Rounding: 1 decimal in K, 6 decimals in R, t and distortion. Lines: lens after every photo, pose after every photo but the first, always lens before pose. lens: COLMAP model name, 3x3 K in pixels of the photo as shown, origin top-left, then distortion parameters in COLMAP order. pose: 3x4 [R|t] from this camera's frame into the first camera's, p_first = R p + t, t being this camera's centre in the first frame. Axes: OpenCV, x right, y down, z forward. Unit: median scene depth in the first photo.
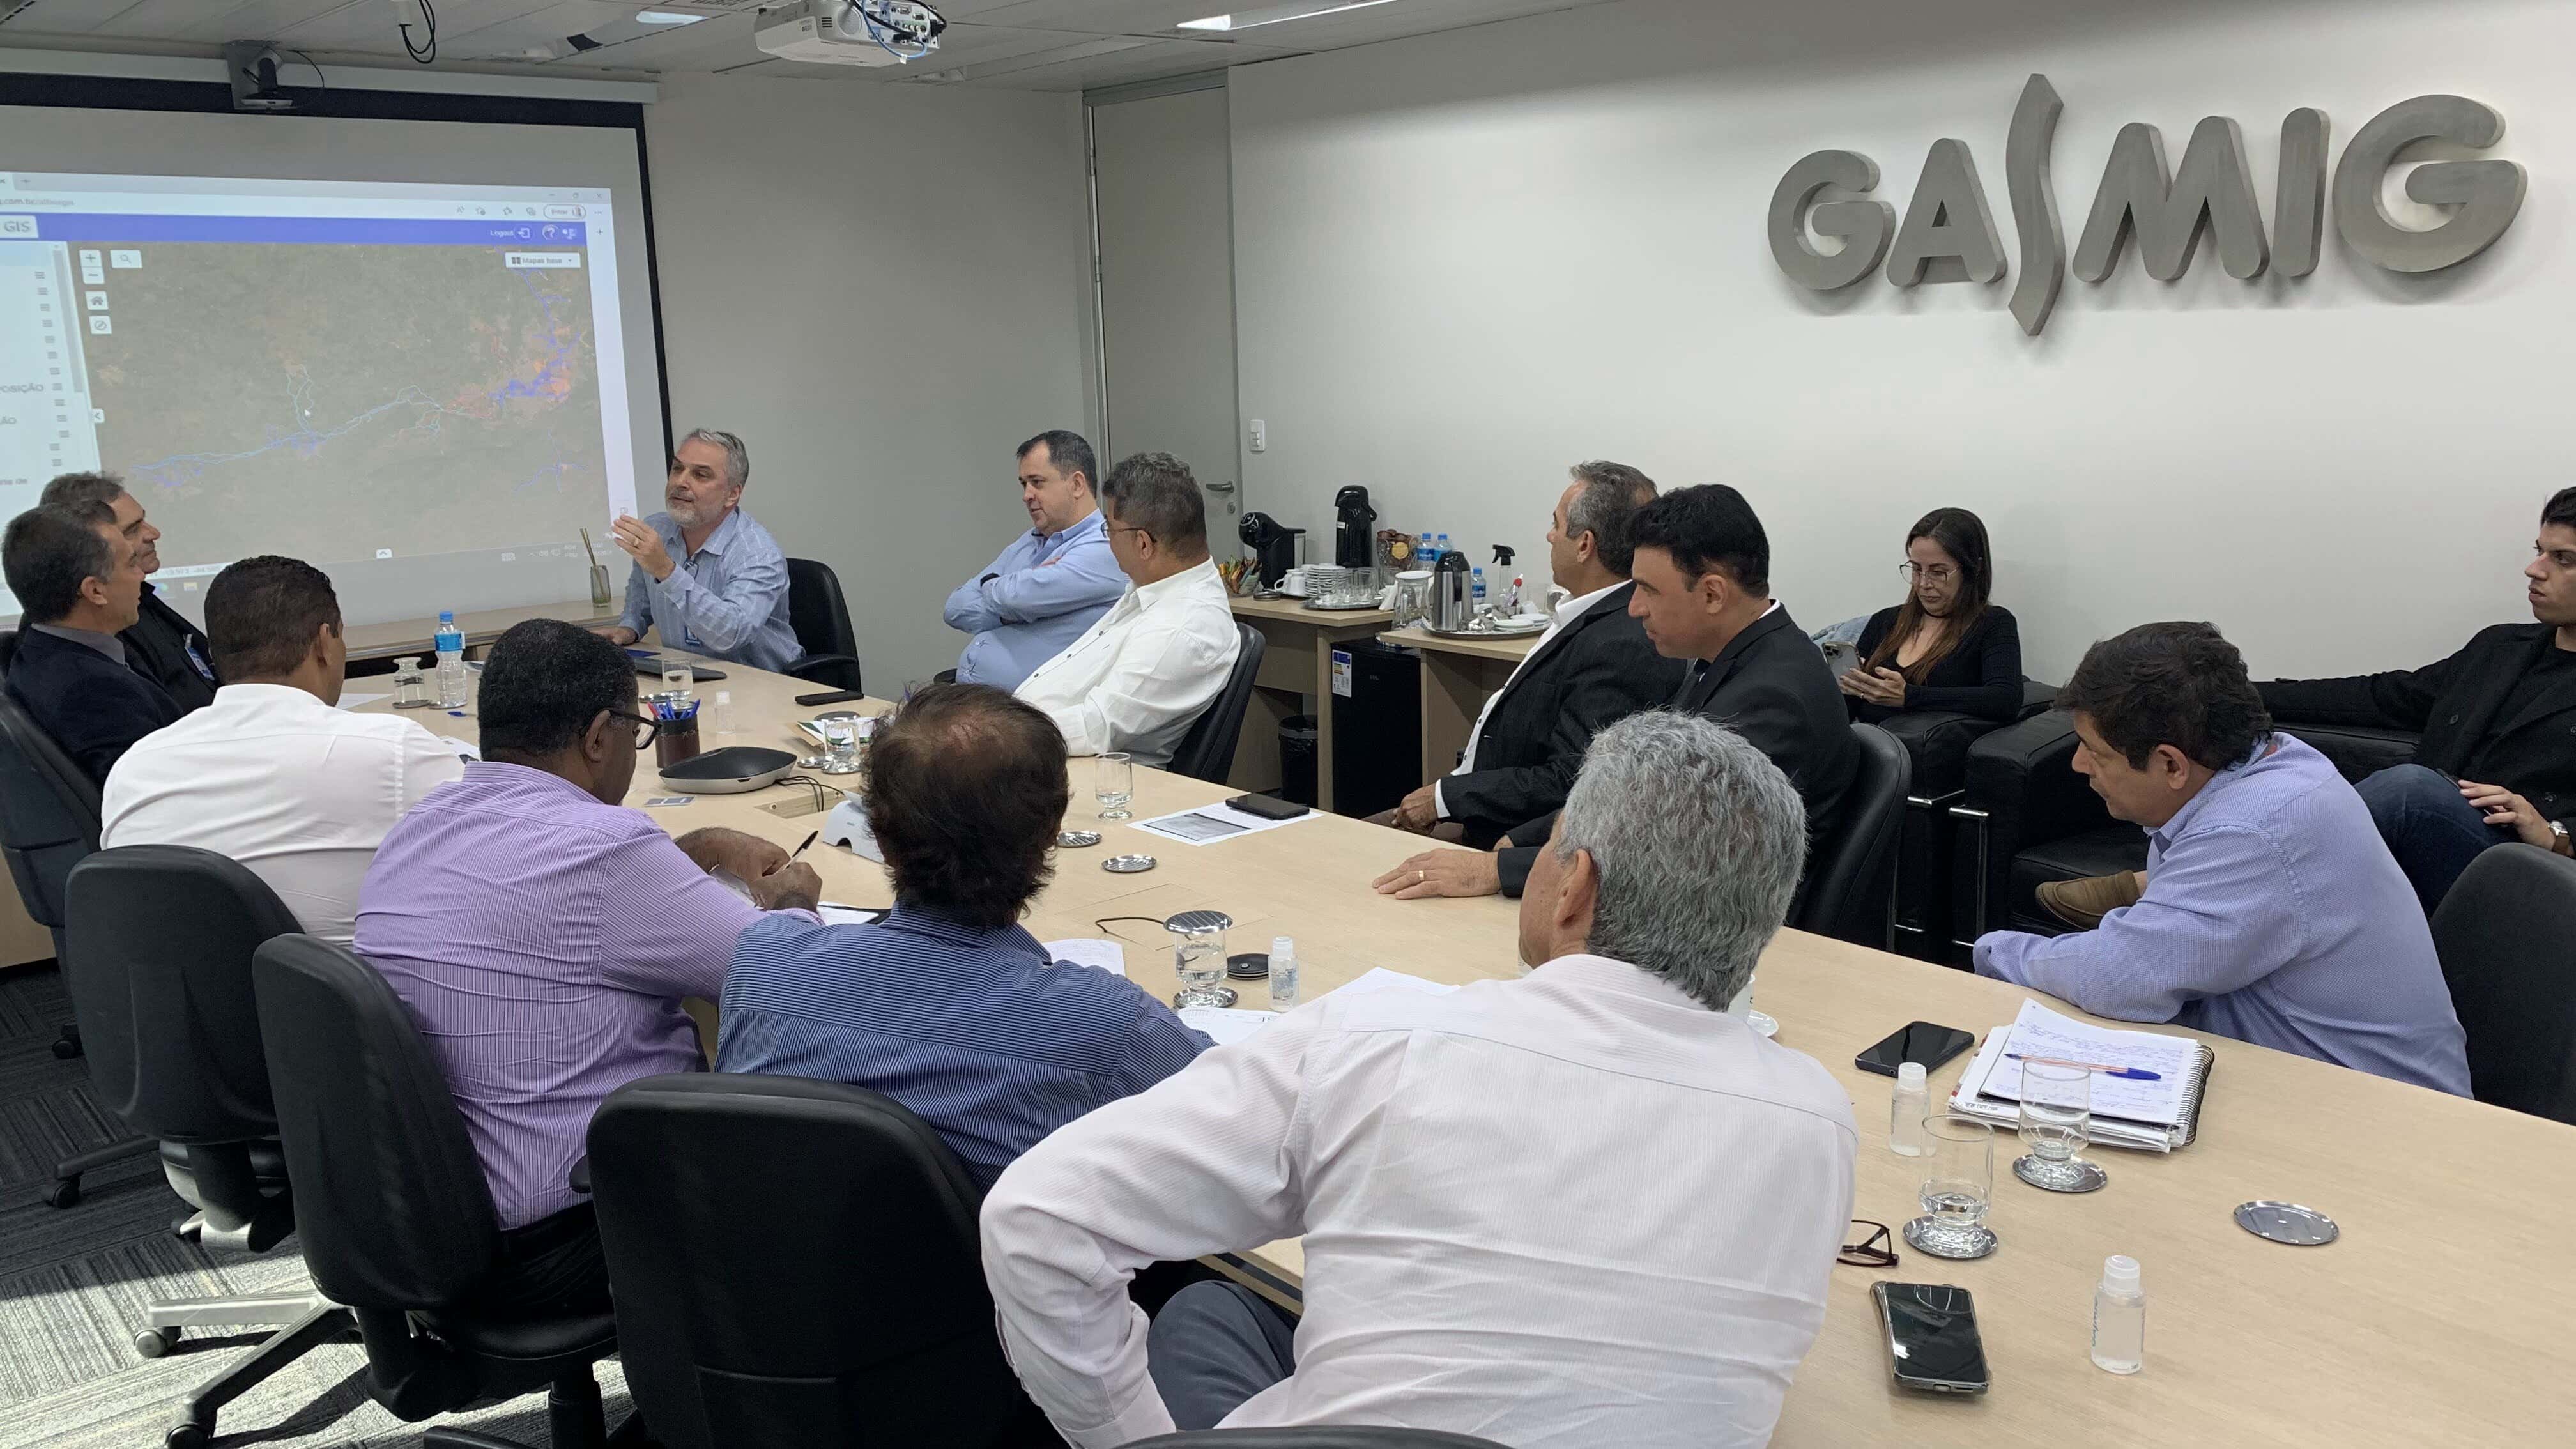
lens RADIAL K [[2023.1, 0, 1288.0], [0, 2023.1, 724.5], [0, 0, 1]] dist [0.087404, -0.168236]
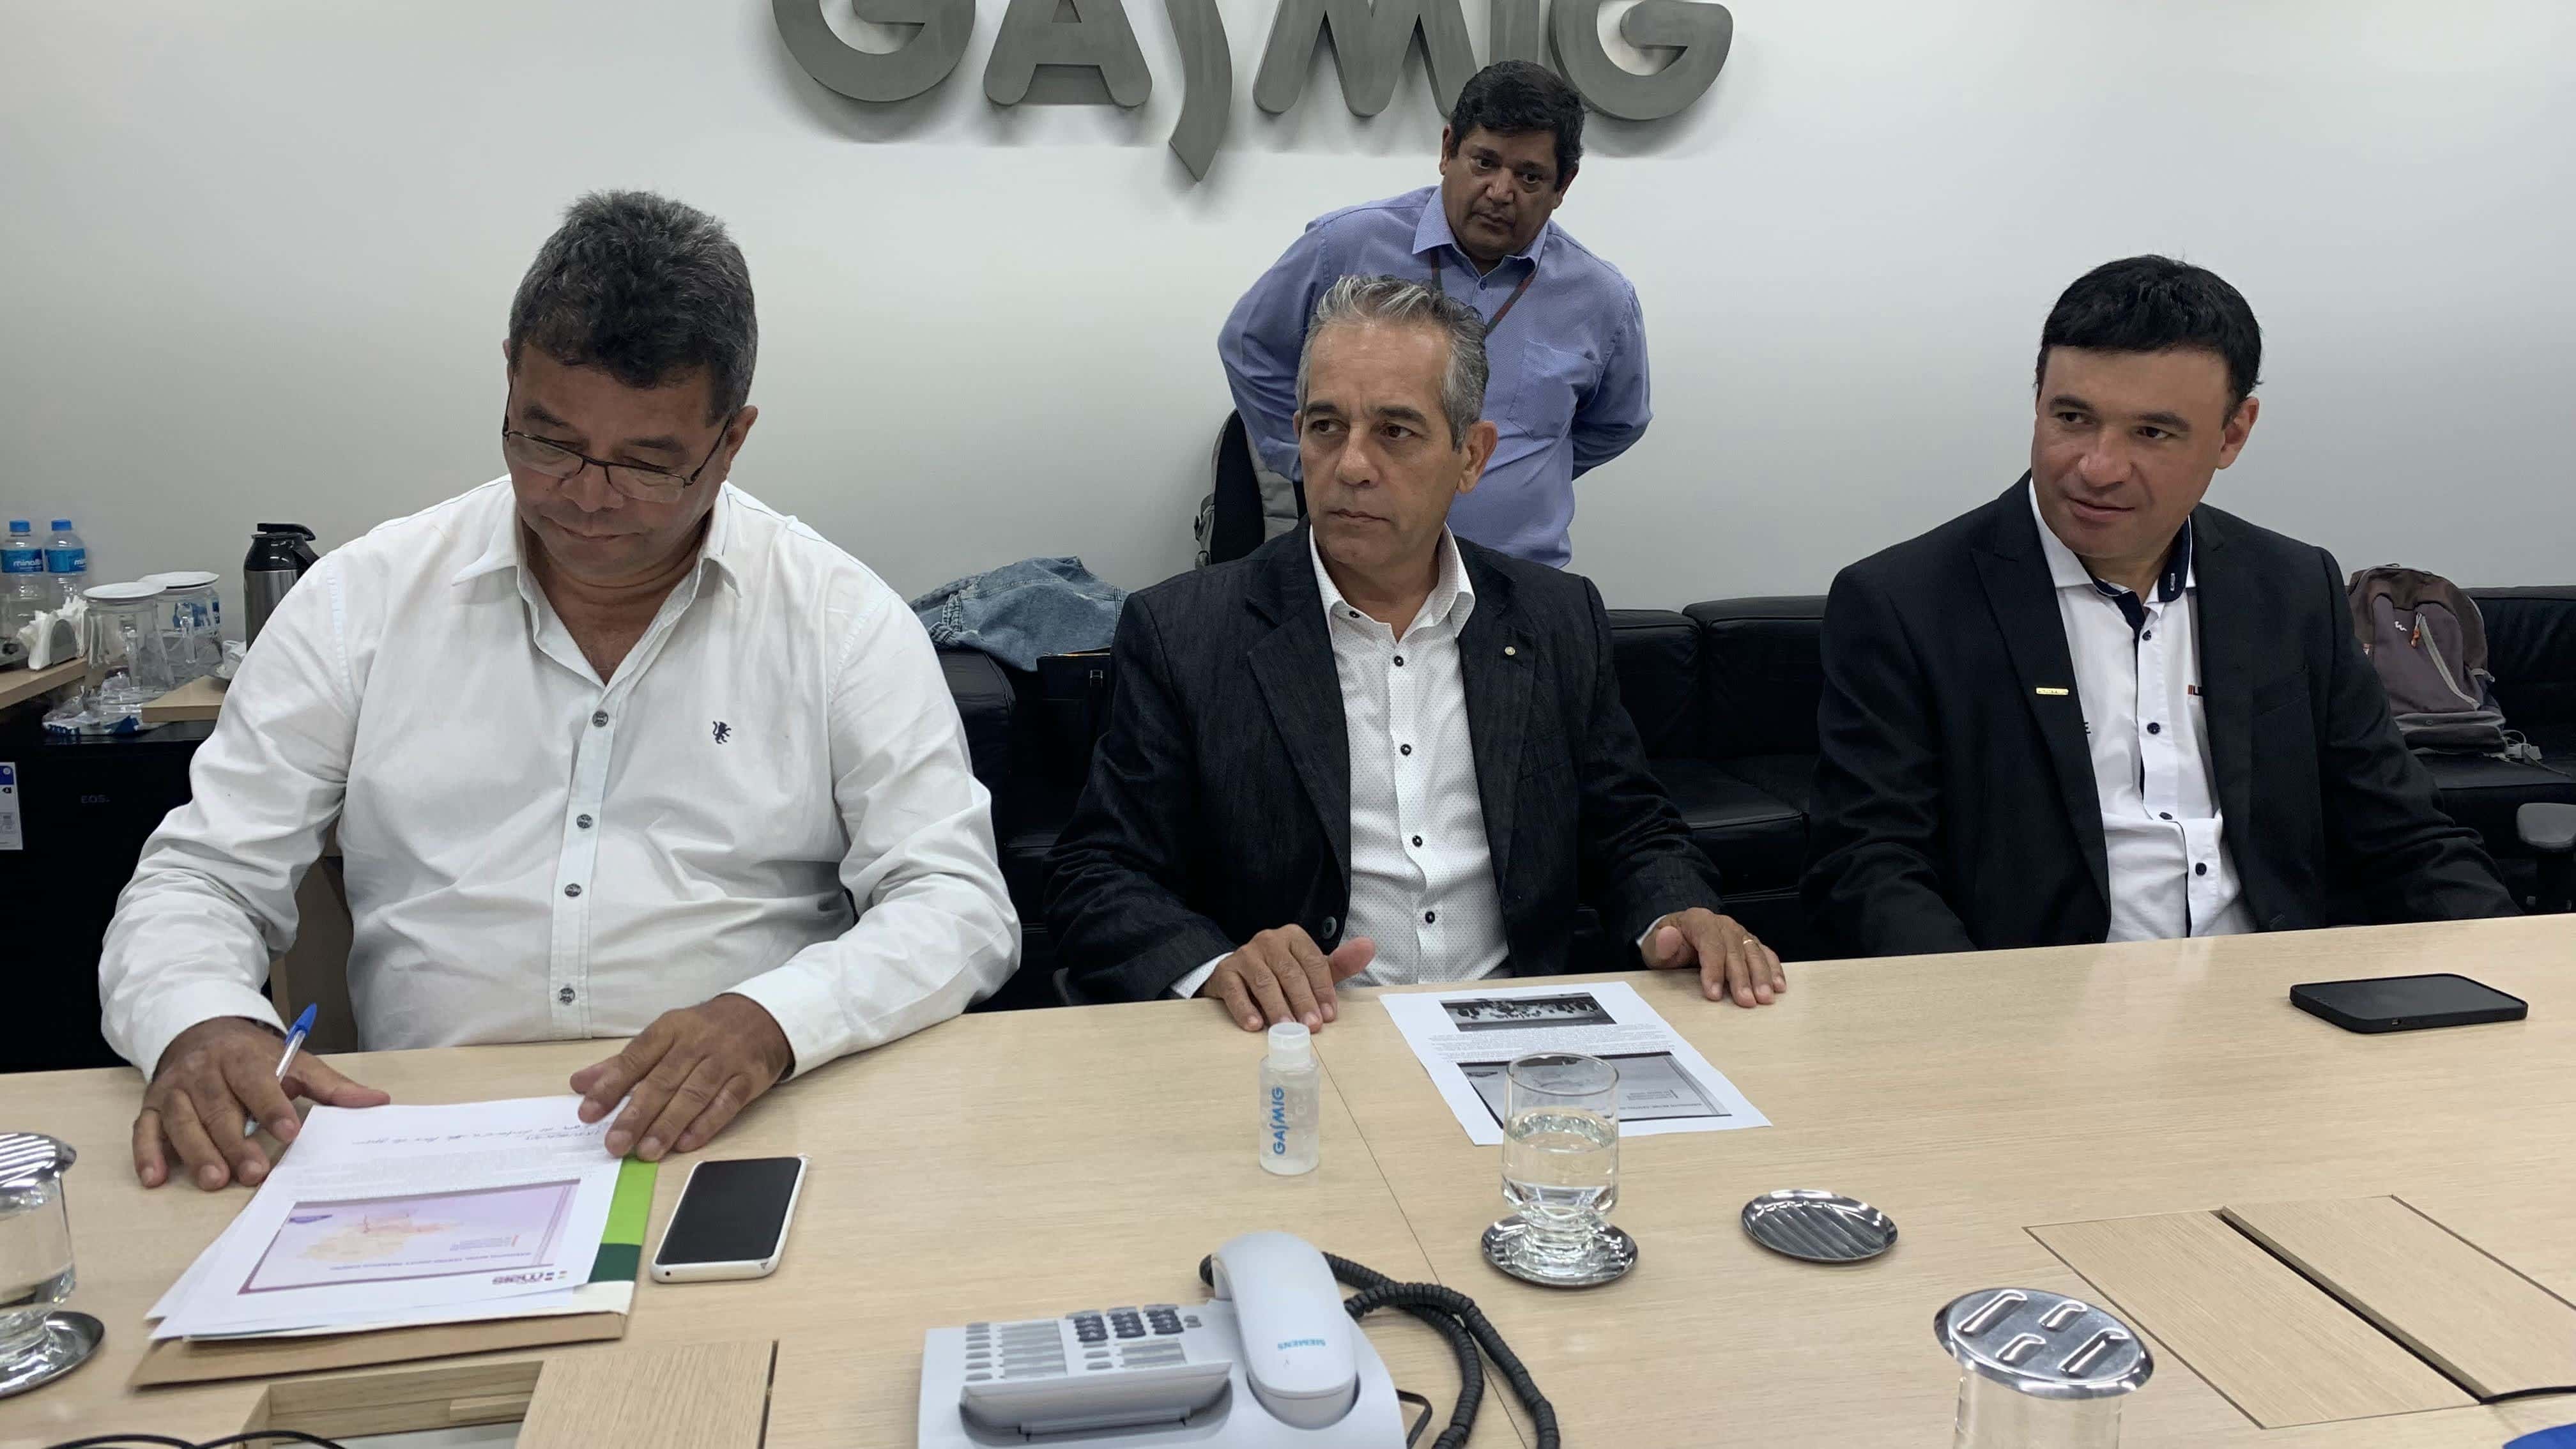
lens RADIAL K [[2023.1, 0, 1288.0], [0, 2023.1, 724.5], [0, 0, 1]] dist [0.087404, -0.168236]
pose [[0.494985, -0.160233, 0.853999, -0.307673], [0.154521, 0.983416, 0.094953, -0.053992], [-0.855051, 0.084960, 0.511536, 0.581661]]
